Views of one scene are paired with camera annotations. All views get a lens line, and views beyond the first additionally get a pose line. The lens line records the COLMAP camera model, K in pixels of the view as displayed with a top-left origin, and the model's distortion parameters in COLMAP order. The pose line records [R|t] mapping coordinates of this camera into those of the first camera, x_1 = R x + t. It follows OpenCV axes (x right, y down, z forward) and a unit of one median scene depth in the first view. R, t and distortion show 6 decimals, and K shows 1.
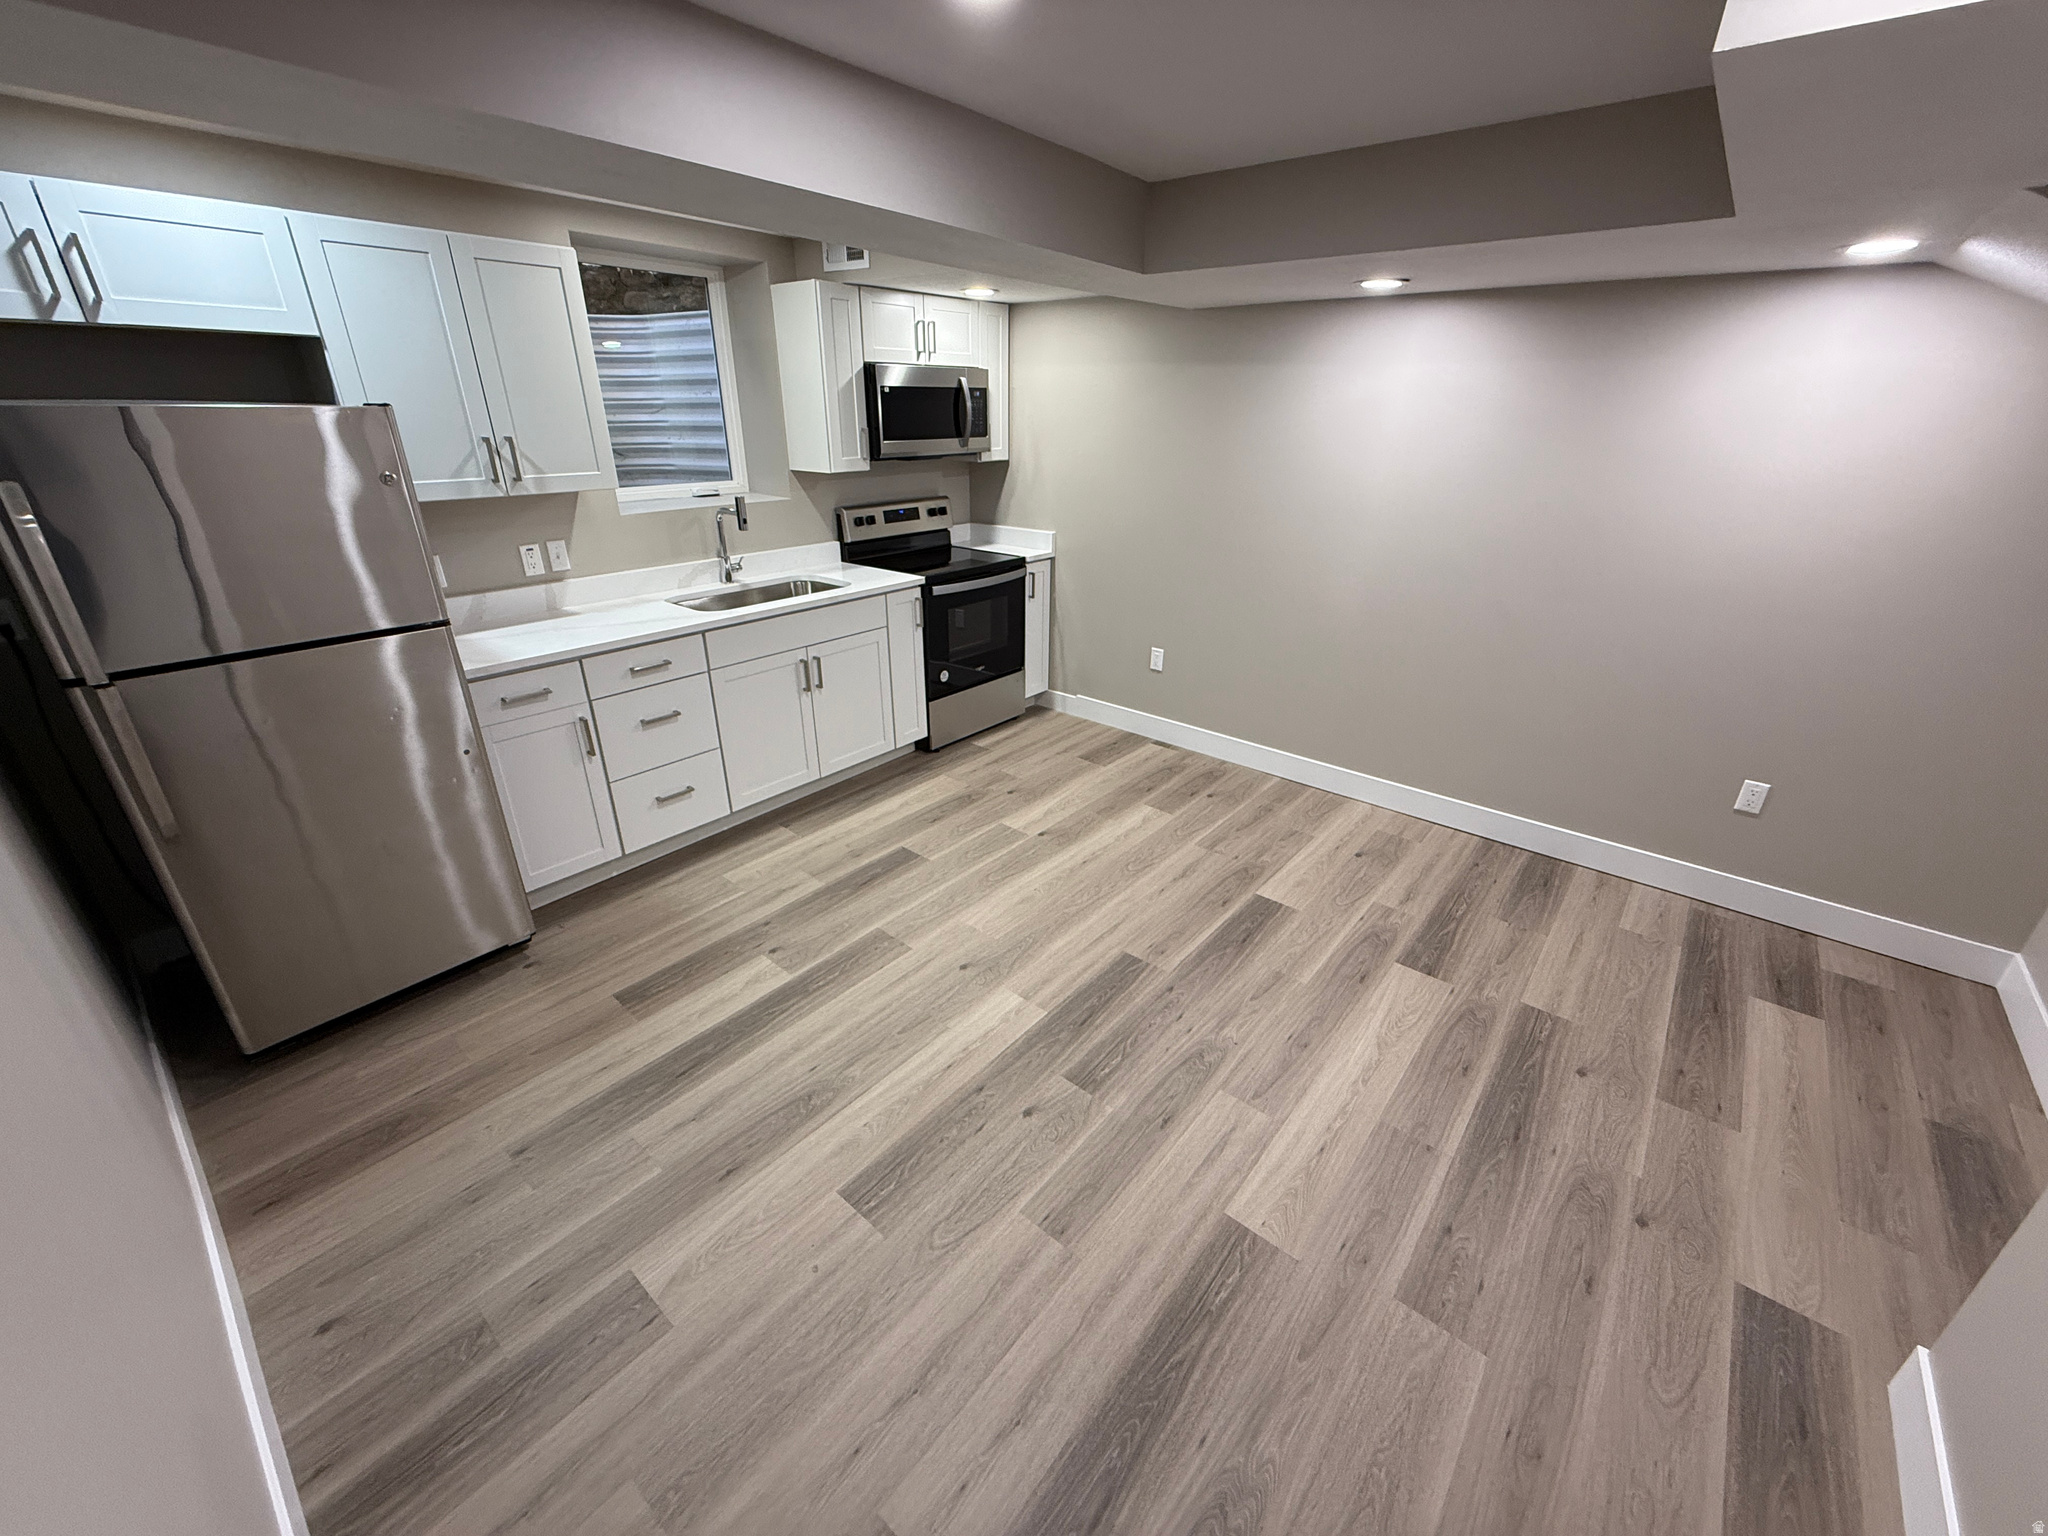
lens RADIAL K [[813.5, 0, 1030.9], [0, 813.5, 768.0], [0, 0, 1]] dist [-0.001004, 0.000255]
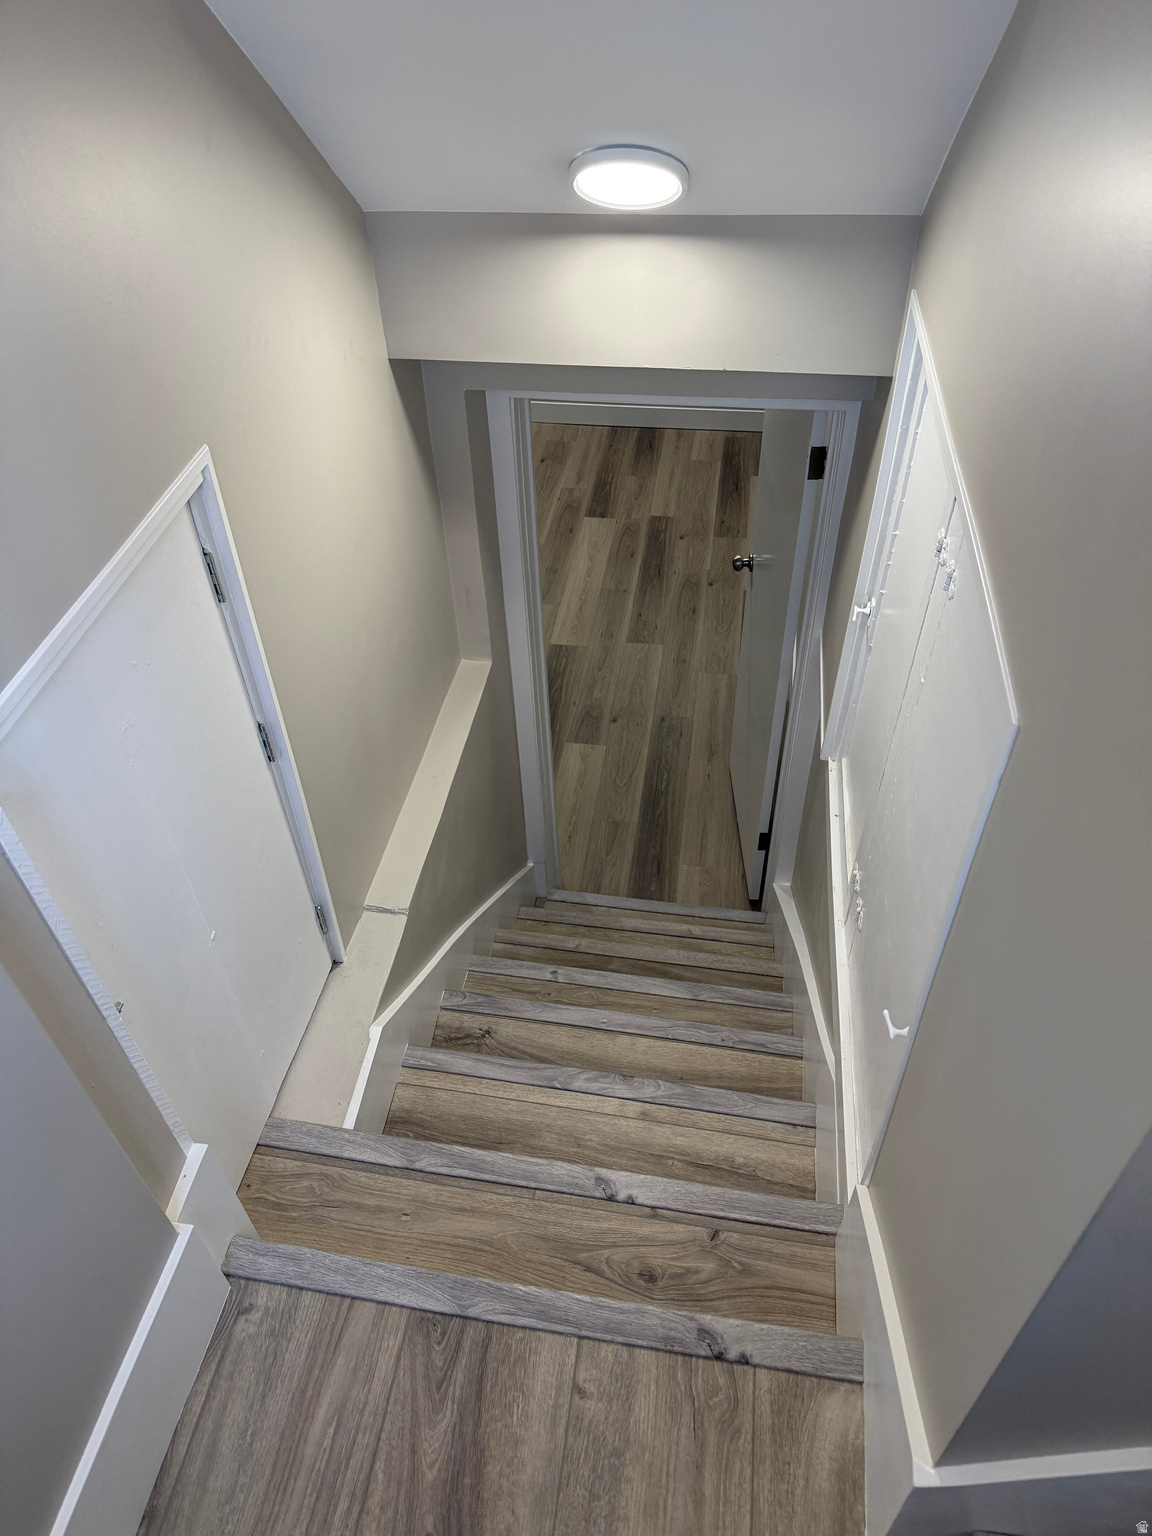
lens RADIAL K [[1074.9, 0, 572.5], [0, 1074.9, 770.7], [0, 0, 1]] dist [0.046655, -0.075247]
pose [[0.852998, -0.377961, 0.359917, -0.604922], [0.243749, 0.898277, 0.365629, -0.116614], [-0.461499, -0.224151, 0.858356, -1.075340]]
